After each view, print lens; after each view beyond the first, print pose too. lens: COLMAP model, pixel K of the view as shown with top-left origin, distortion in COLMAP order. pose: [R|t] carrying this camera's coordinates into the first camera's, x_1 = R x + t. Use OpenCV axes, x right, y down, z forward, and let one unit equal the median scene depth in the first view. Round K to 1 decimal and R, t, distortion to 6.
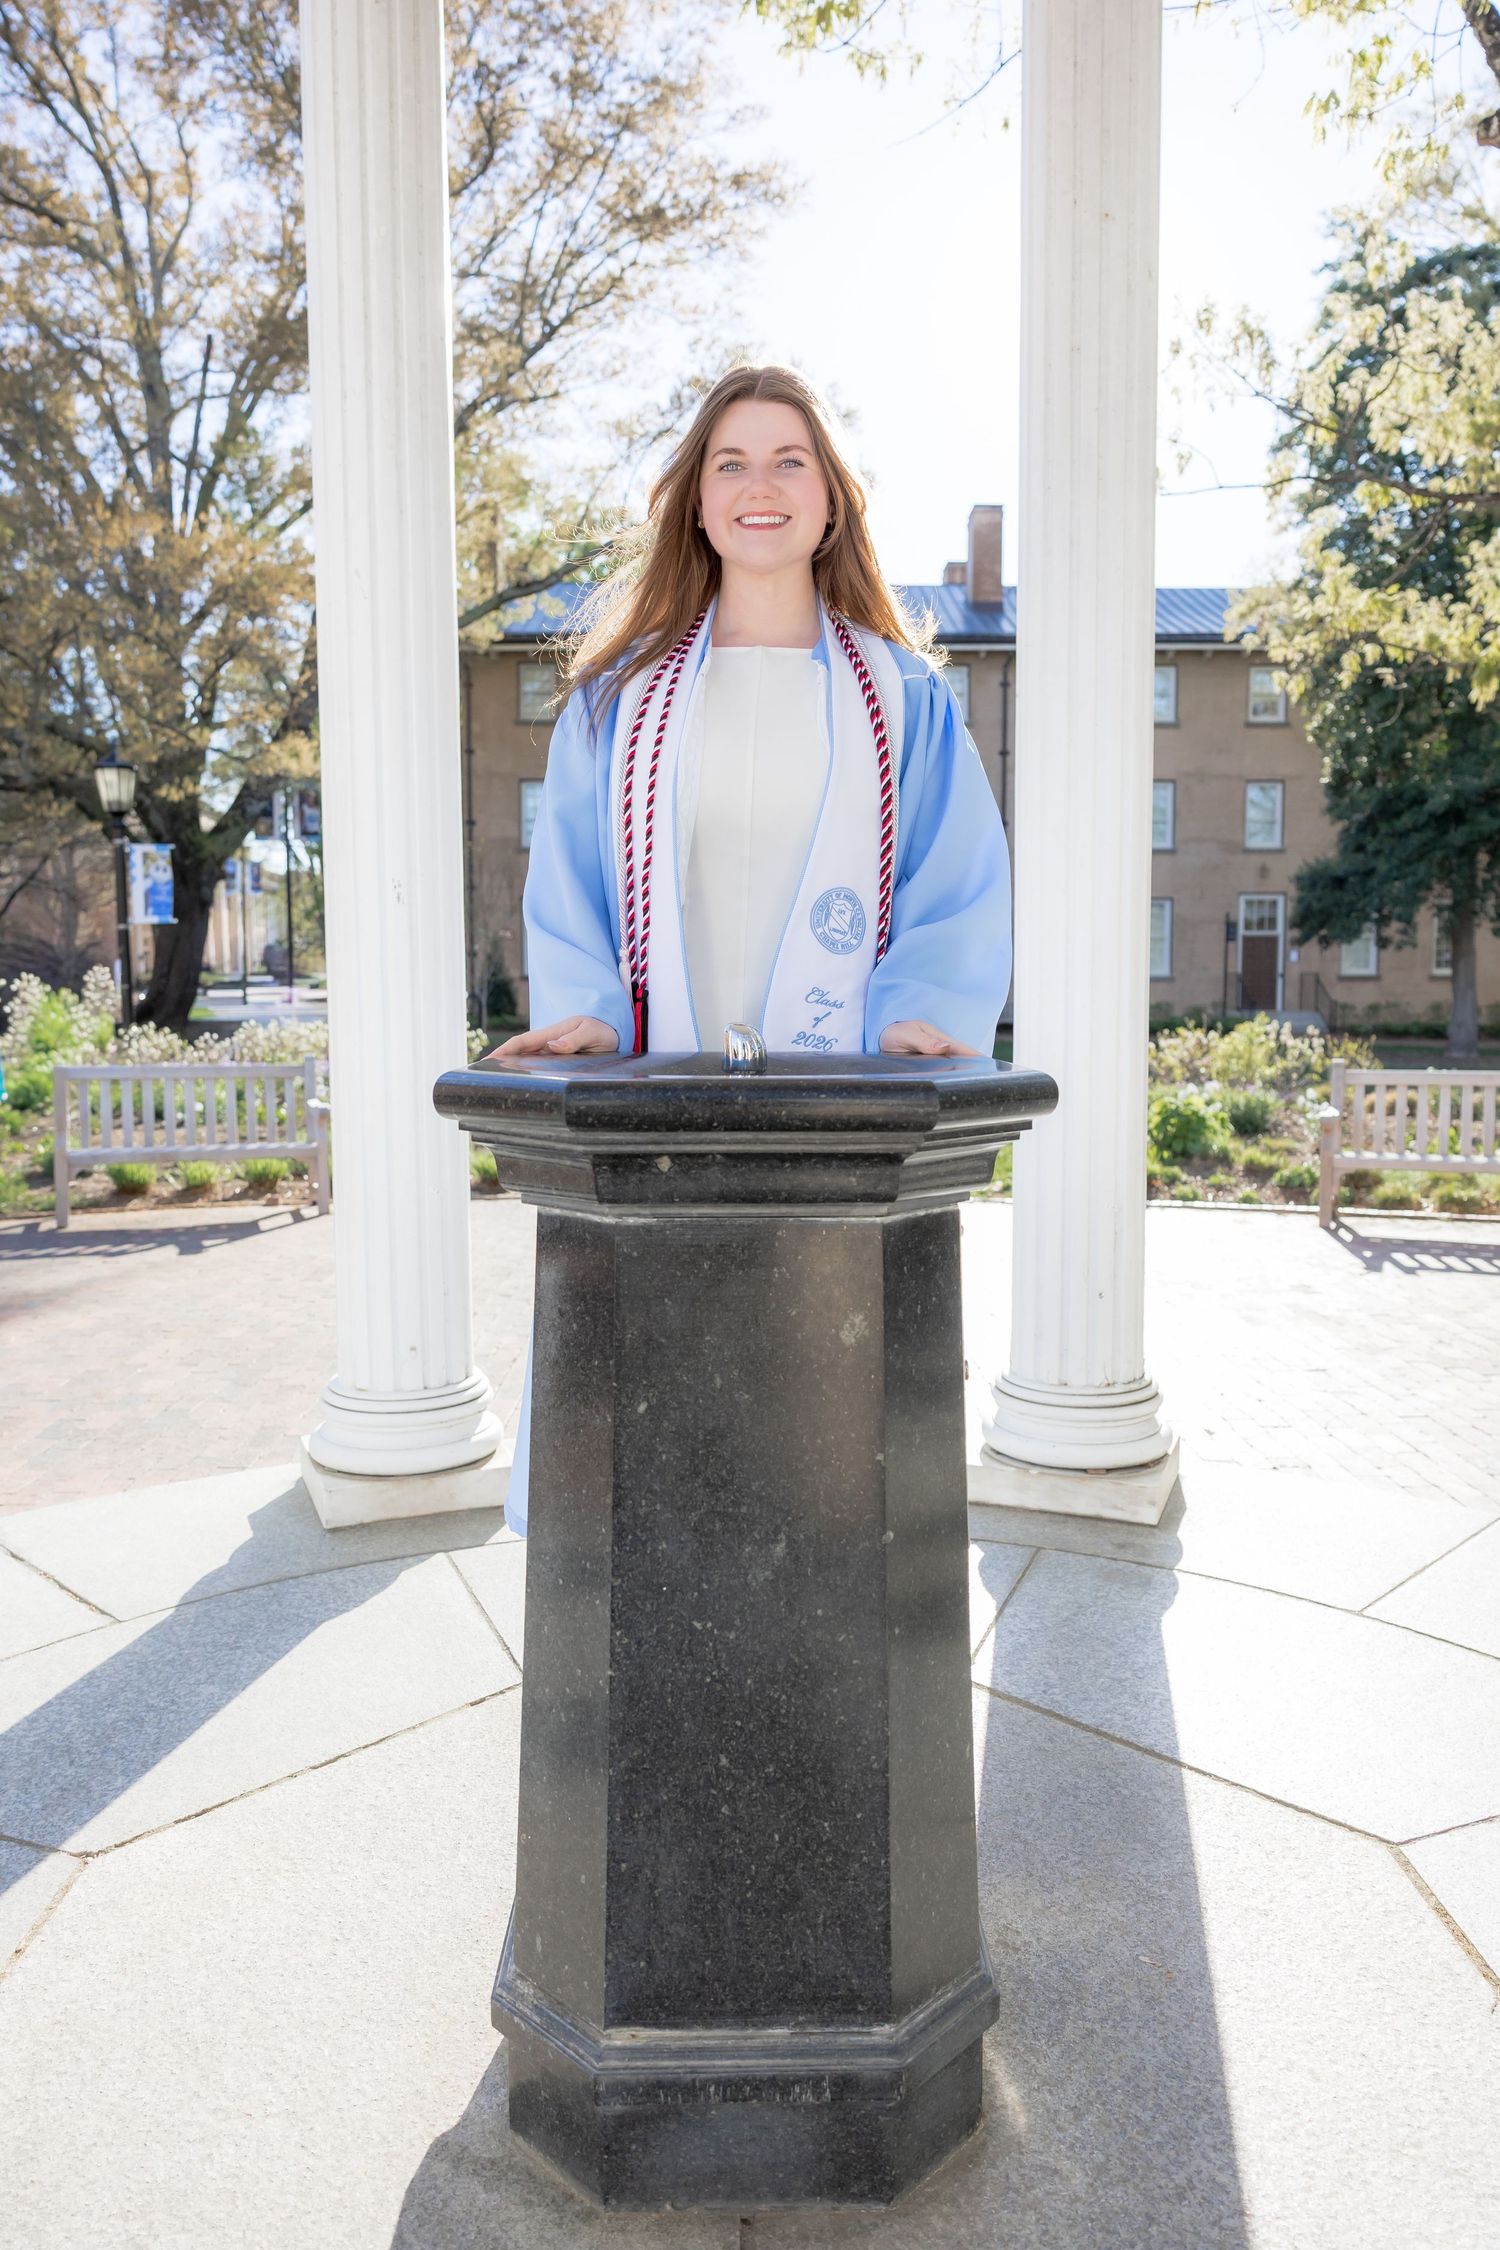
lens RADIAL K [[1736.7, 0, 750.0], [0, 1736.7, 1125.0], [0, 0, 1]] dist [0.001131, 0.003585]
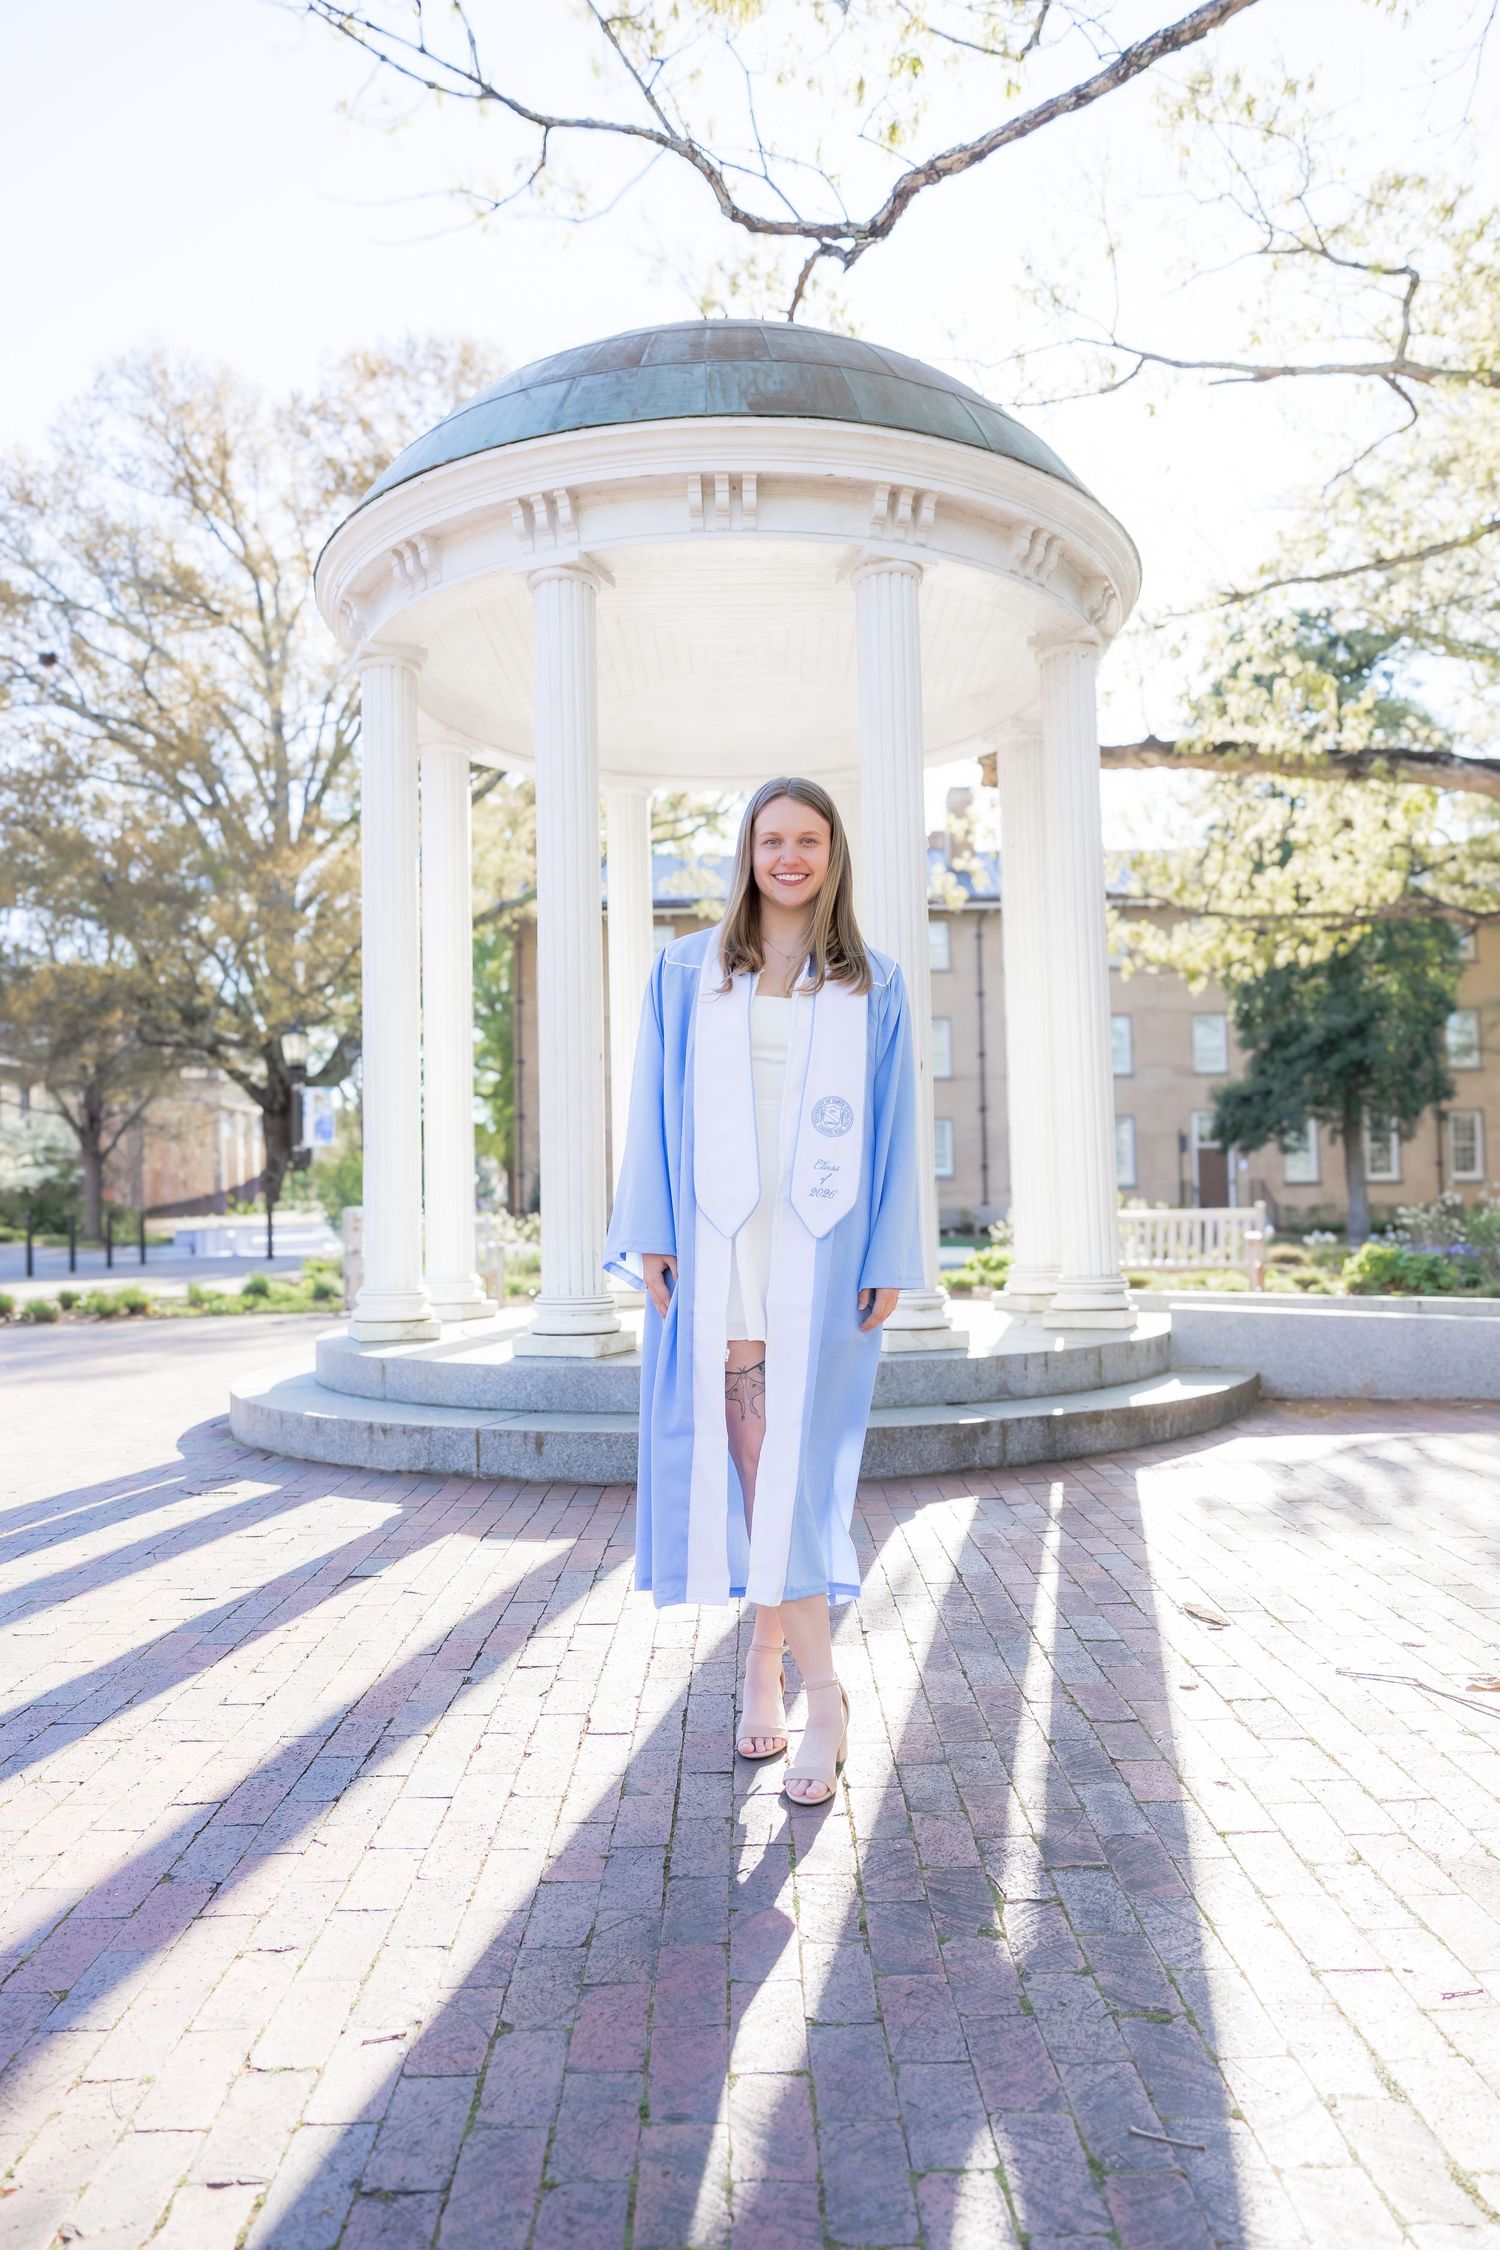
lens RADIAL K [[1736.7, 0, 750.0], [0, 1736.7, 1125.0], [0, 0, 1]] dist [0.001131, 0.003585]
pose [[0.999828, -0.018537, 0.001110, -0.025256], [0.018524, 0.991316, -0.130193, 0.067473], [0.001313, 0.130191, 0.991488, -0.468087]]
